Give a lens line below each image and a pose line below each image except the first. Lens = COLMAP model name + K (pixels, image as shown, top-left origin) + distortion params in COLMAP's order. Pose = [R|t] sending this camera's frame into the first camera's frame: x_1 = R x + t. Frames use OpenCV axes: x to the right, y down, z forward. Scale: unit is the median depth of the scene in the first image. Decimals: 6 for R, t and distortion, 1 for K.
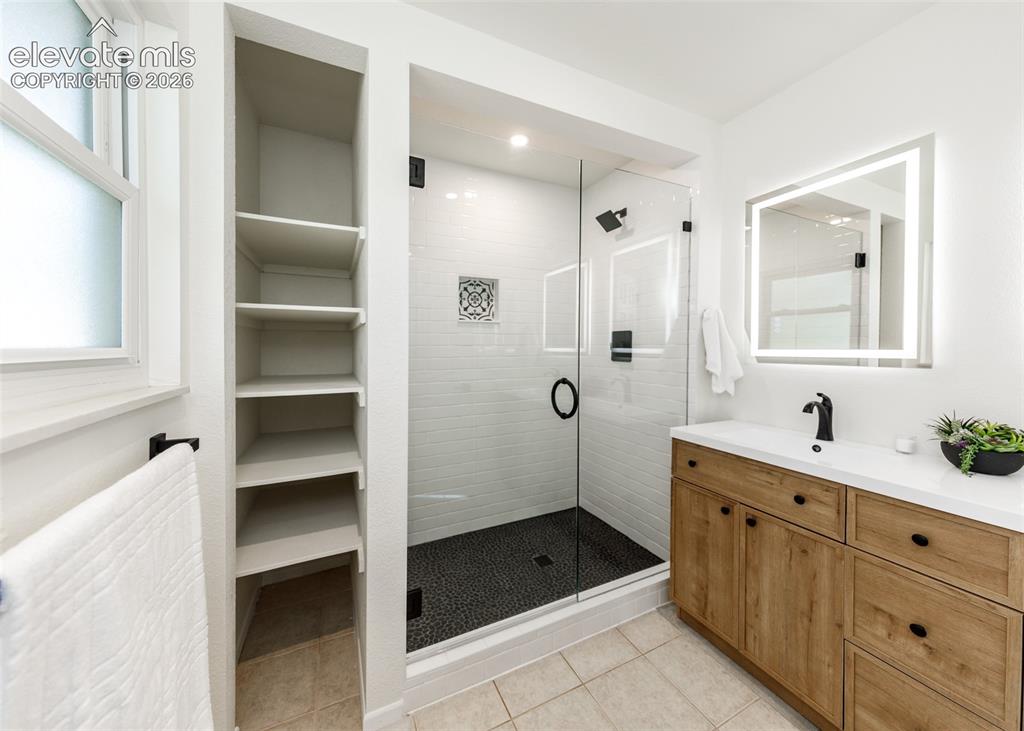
lens RADIAL K [[360.7, 0, 497.9], [0, 360.7, 354.6], [0, 0, 1]] dist [0.002938, -0.000108]
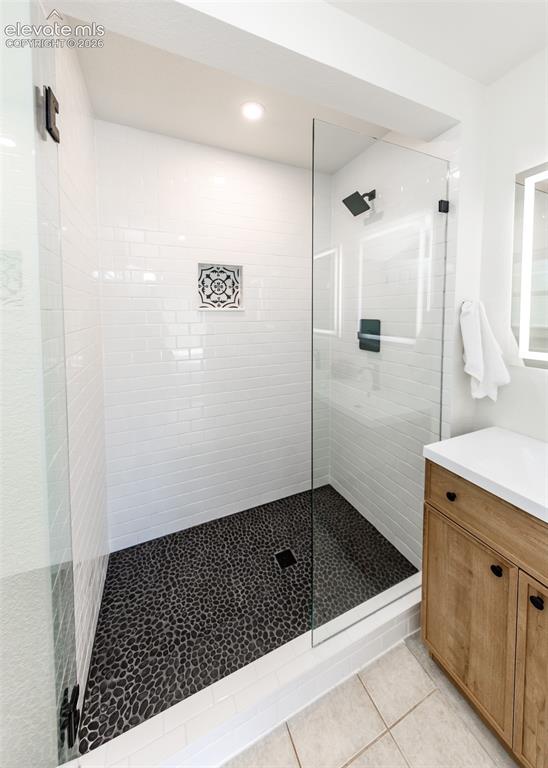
lens RADIAL K [[270.5, 0, 275.9], [0, 270.5, 319.6], [0, 0, 1]] dist [0.002938, -0.000108]
pose [[0.999612, 0.001443, -0.027826, 0.137436], [-0.001040, 0.999894, 0.014506, -0.091246], [0.027843, -0.014471, 0.999508, 0.330378]]
